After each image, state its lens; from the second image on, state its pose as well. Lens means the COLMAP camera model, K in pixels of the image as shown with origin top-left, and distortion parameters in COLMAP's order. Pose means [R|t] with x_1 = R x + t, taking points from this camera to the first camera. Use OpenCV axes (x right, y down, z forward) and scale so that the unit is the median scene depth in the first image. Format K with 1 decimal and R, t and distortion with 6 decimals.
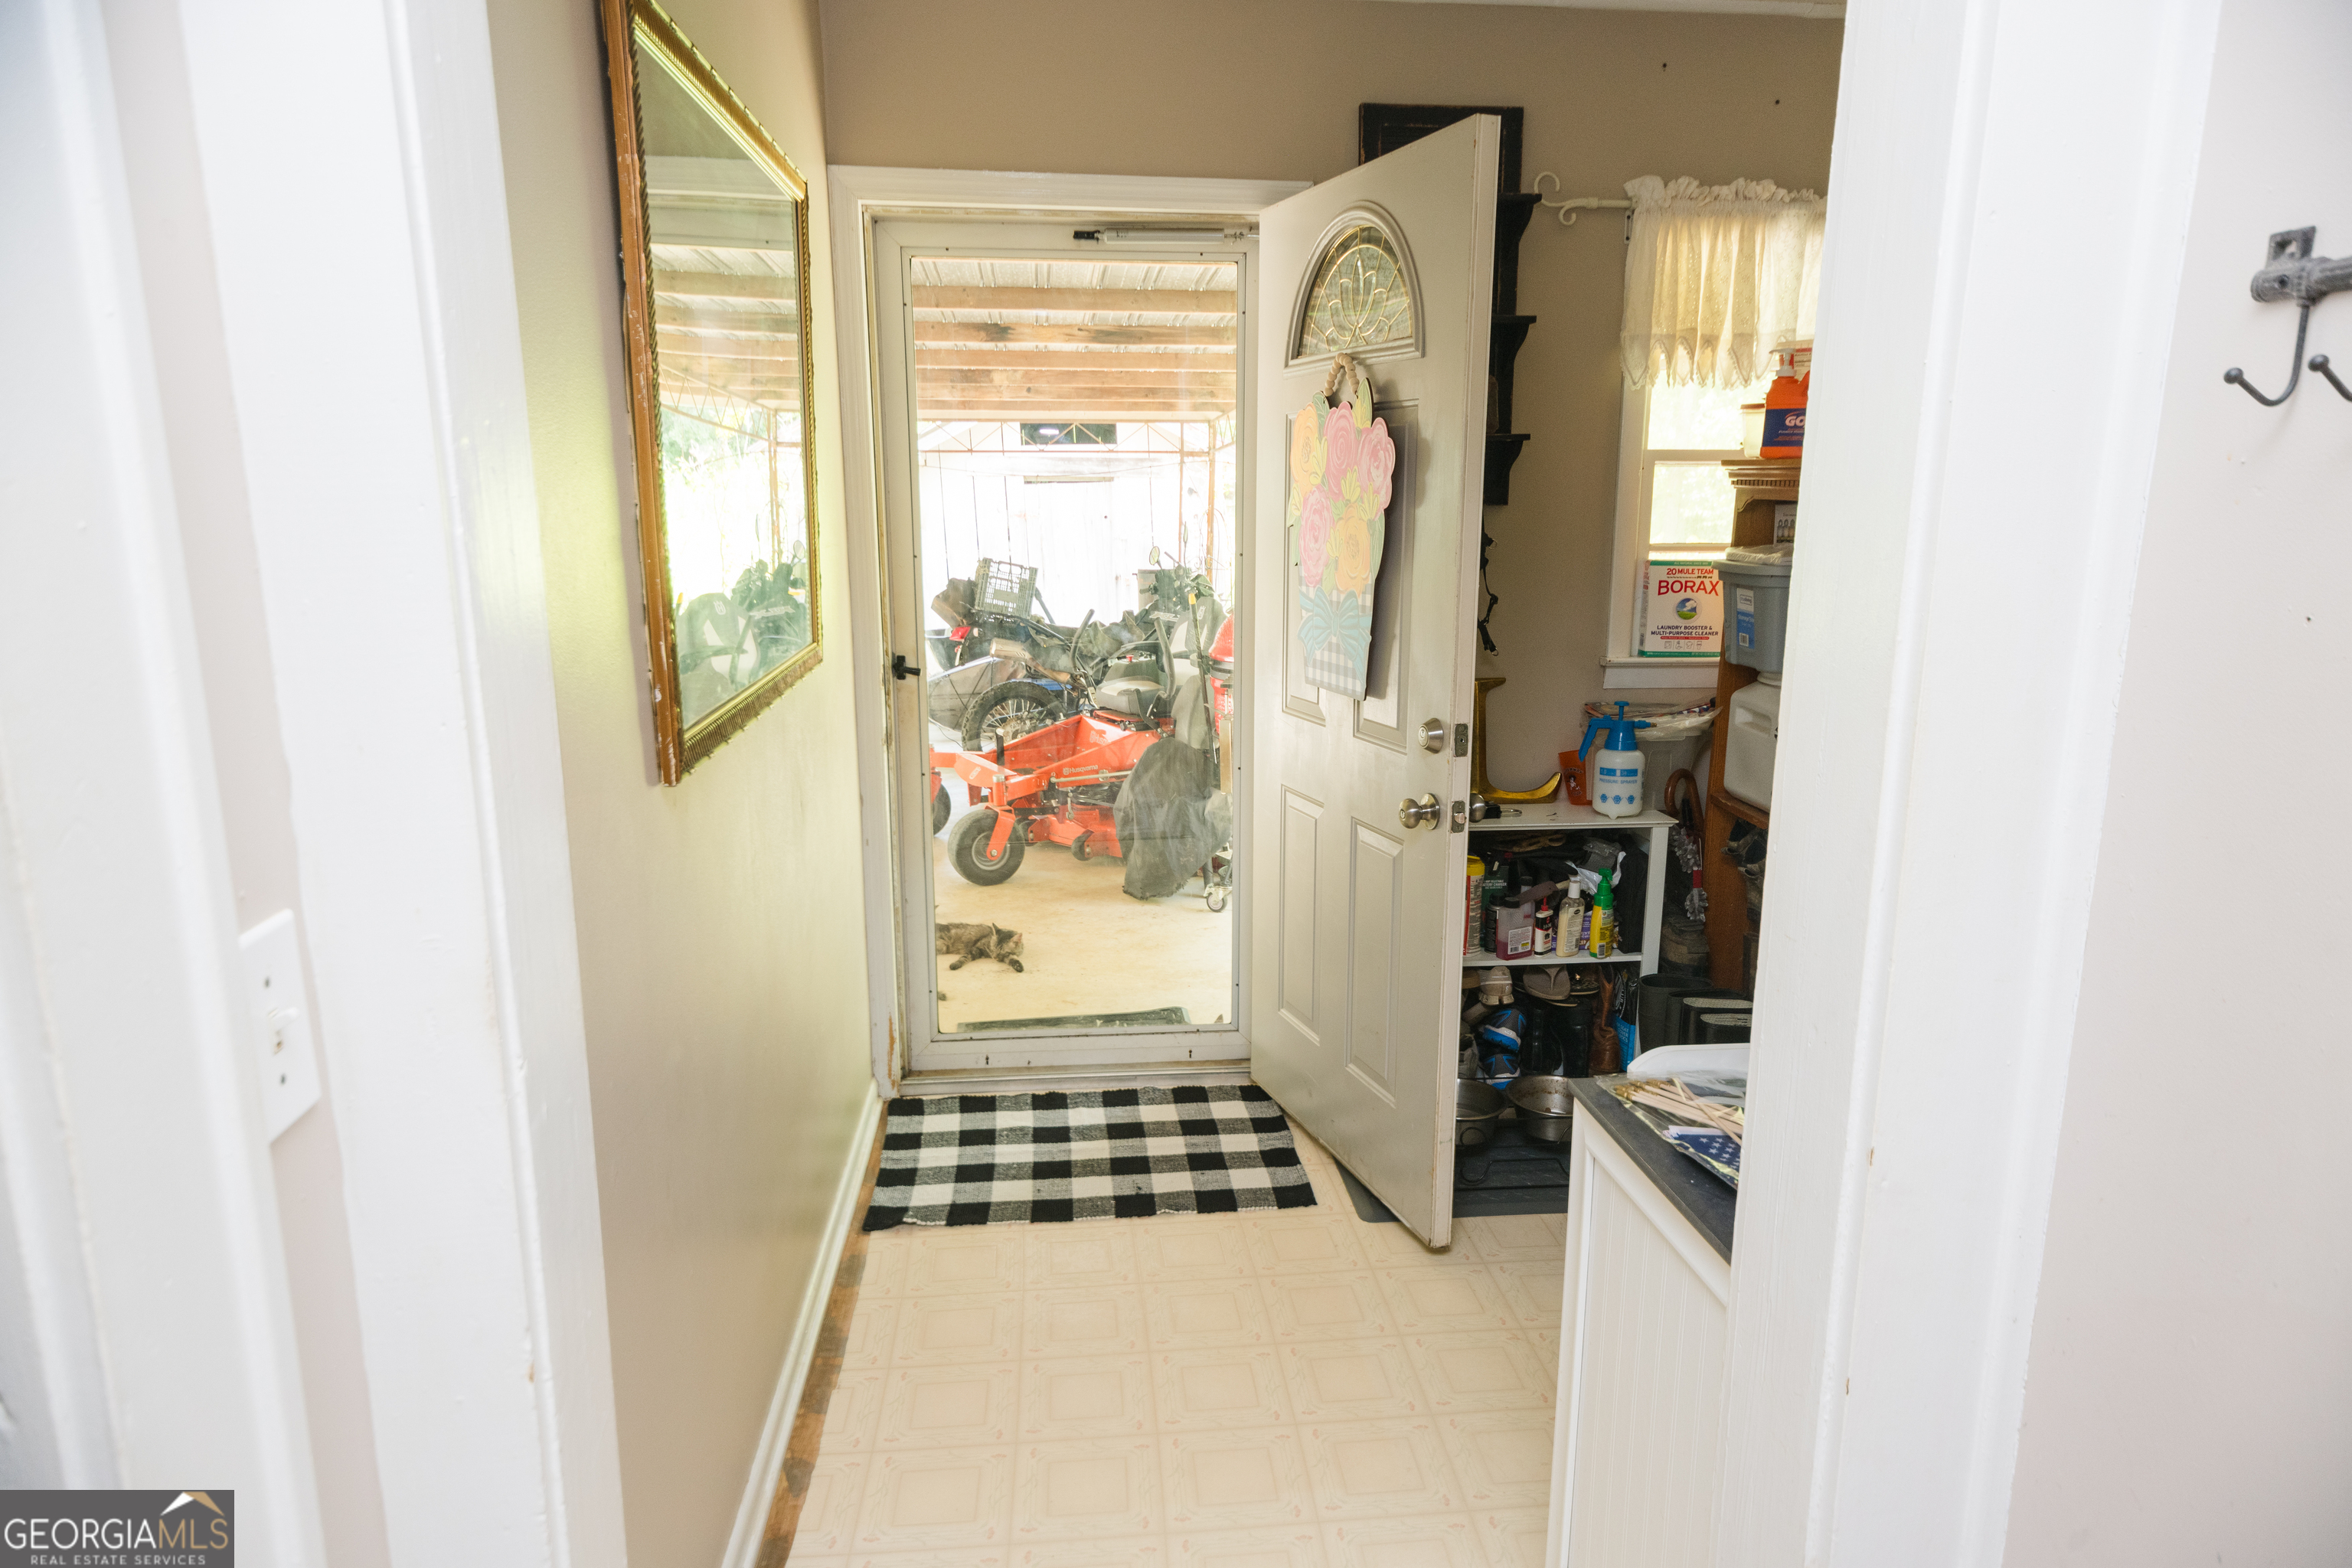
lens RADIAL K [[1464.3, 0, 1180.3], [0, 1464.3, 791.8], [0, 0, 1]] dist [0.026324, 0.000558]
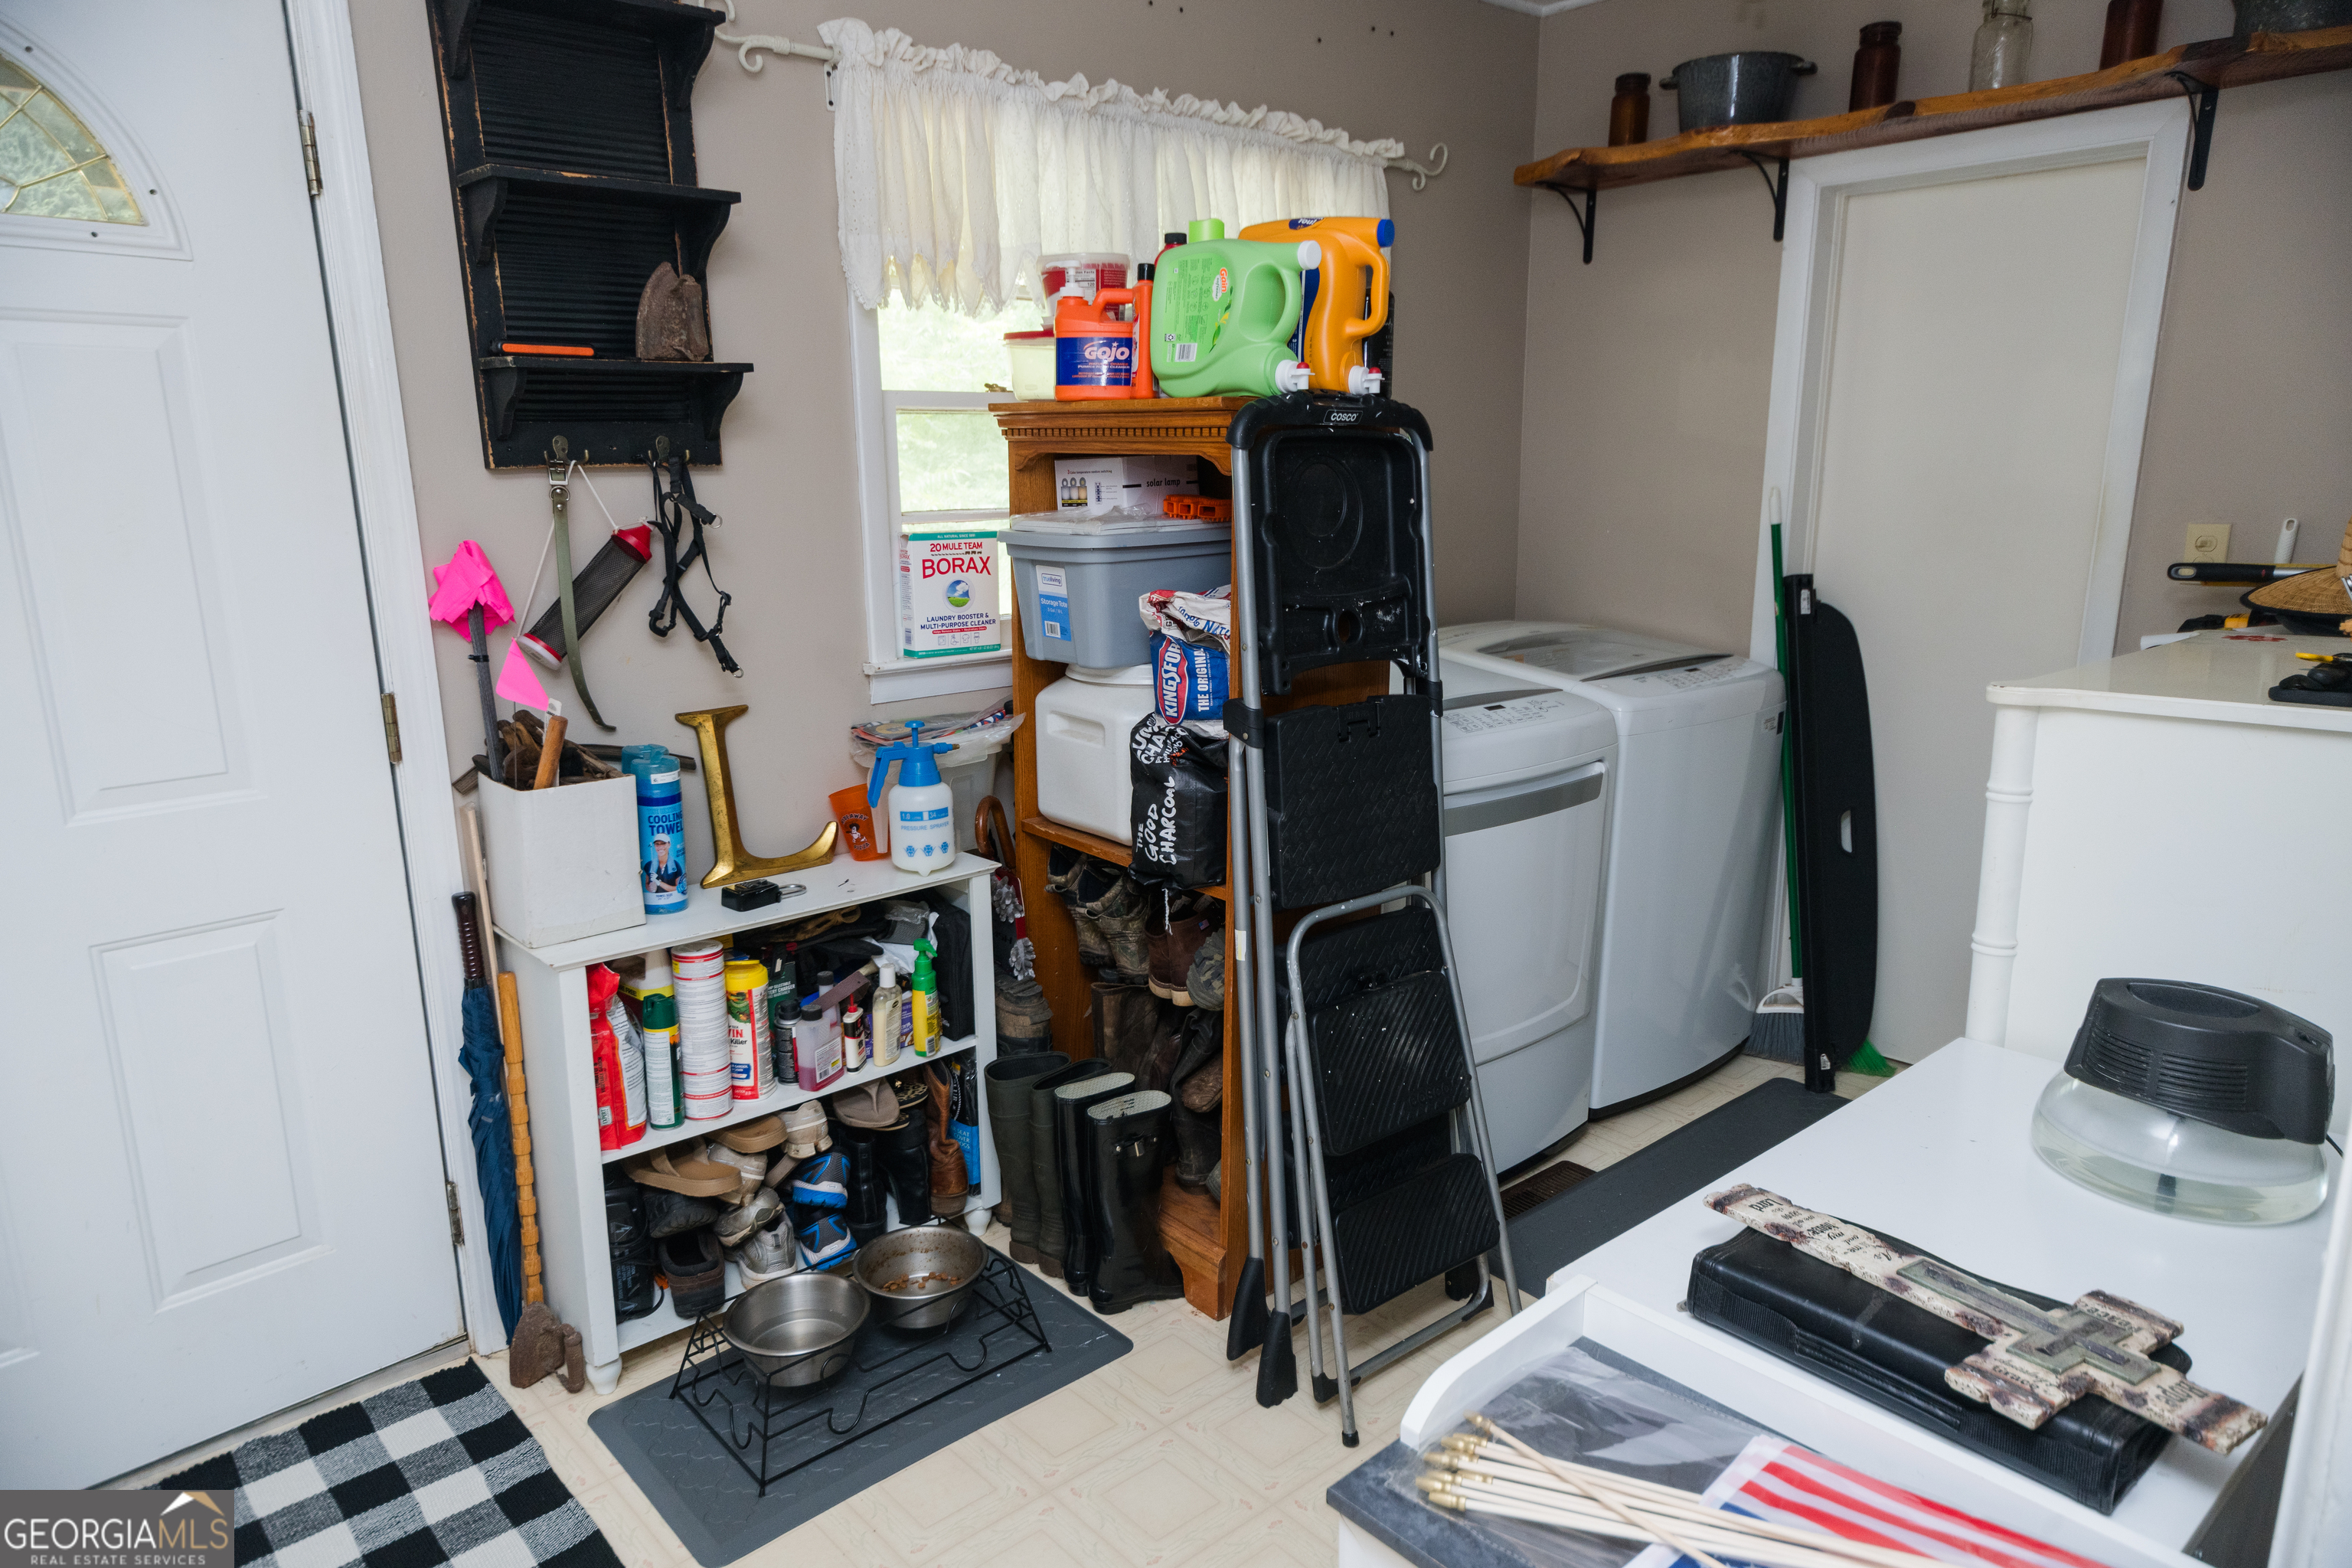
lens RADIAL K [[1461.8, 0, 1176.0], [0, 1461.8, 784.0], [0, 0, 1]] dist [0.017083, 0.012290]
pose [[0.810986, -0.140686, 0.567899, -0.023583], [0.131106, 0.989673, 0.057947, -0.054565], [-0.570187, 0.027460, 0.821056, 0.294832]]
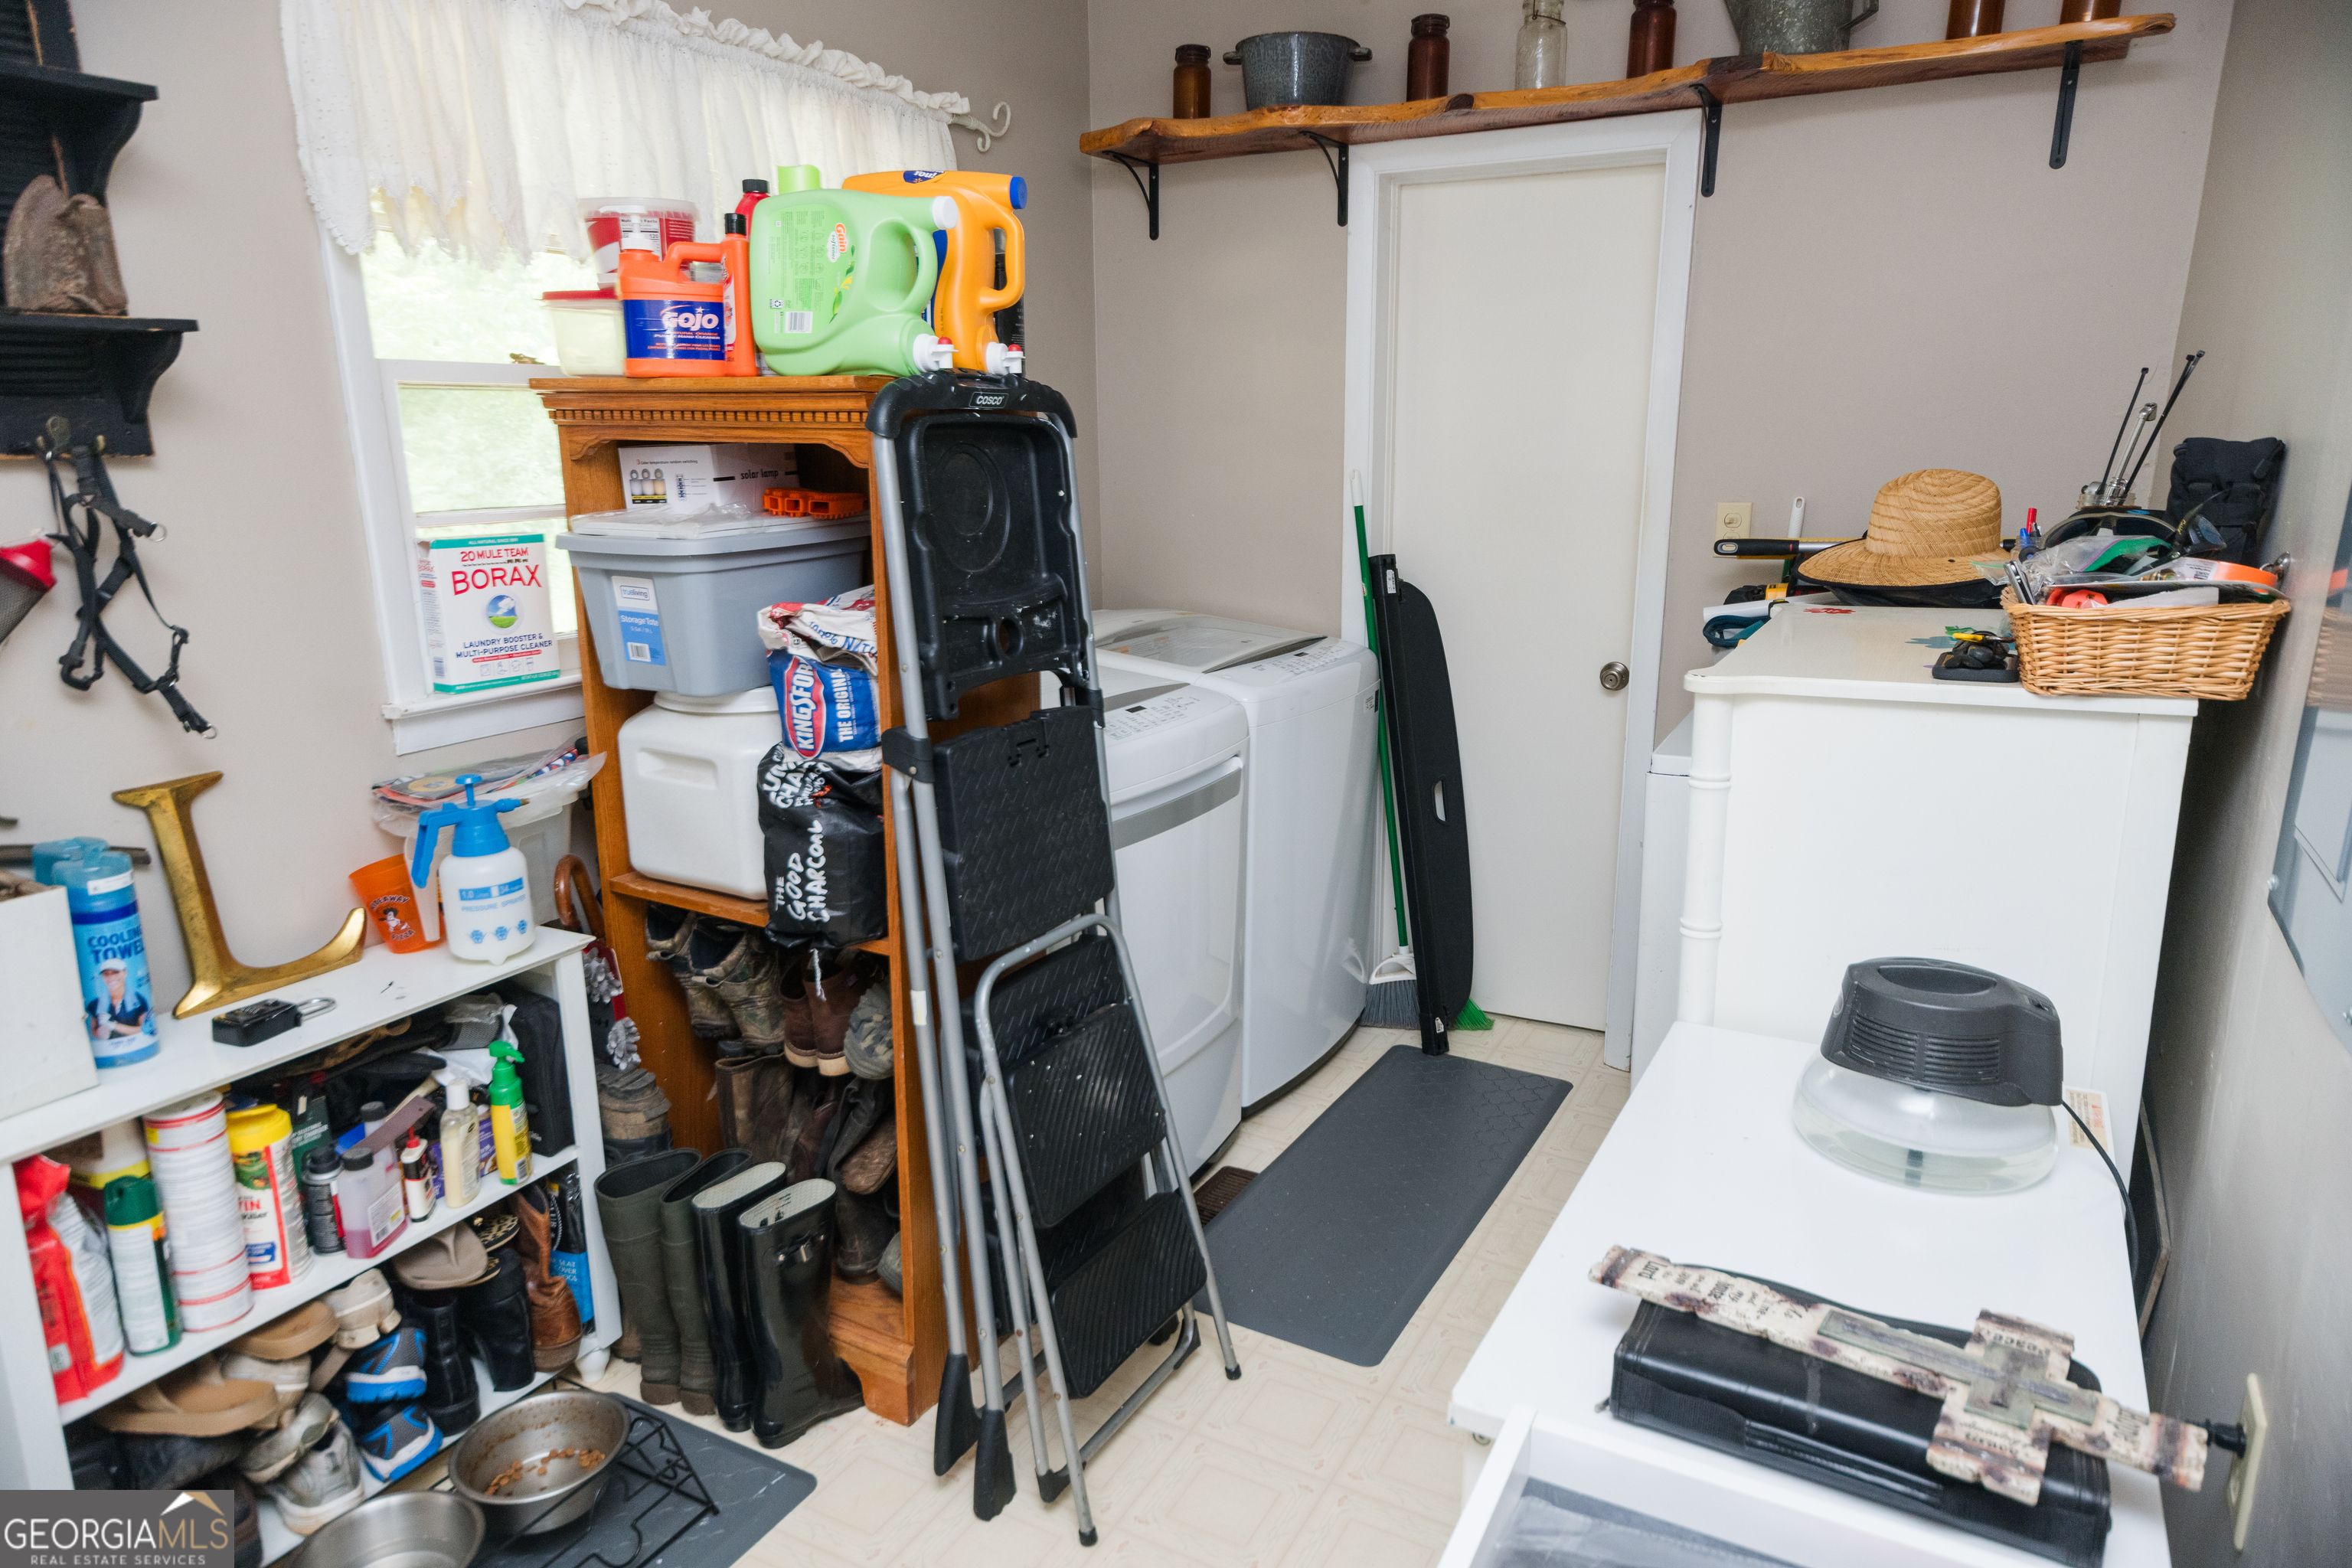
lens RADIAL K [[1461.8, 0, 1176.0], [0, 1461.8, 784.0], [0, 0, 1]] dist [0.017083, 0.012290]
pose [[0.566834, -0.207434, 0.797290, -0.019111], [0.178700, 0.975698, 0.126805, -0.081384], [-0.804218, 0.070599, 0.590127, 0.394581]]
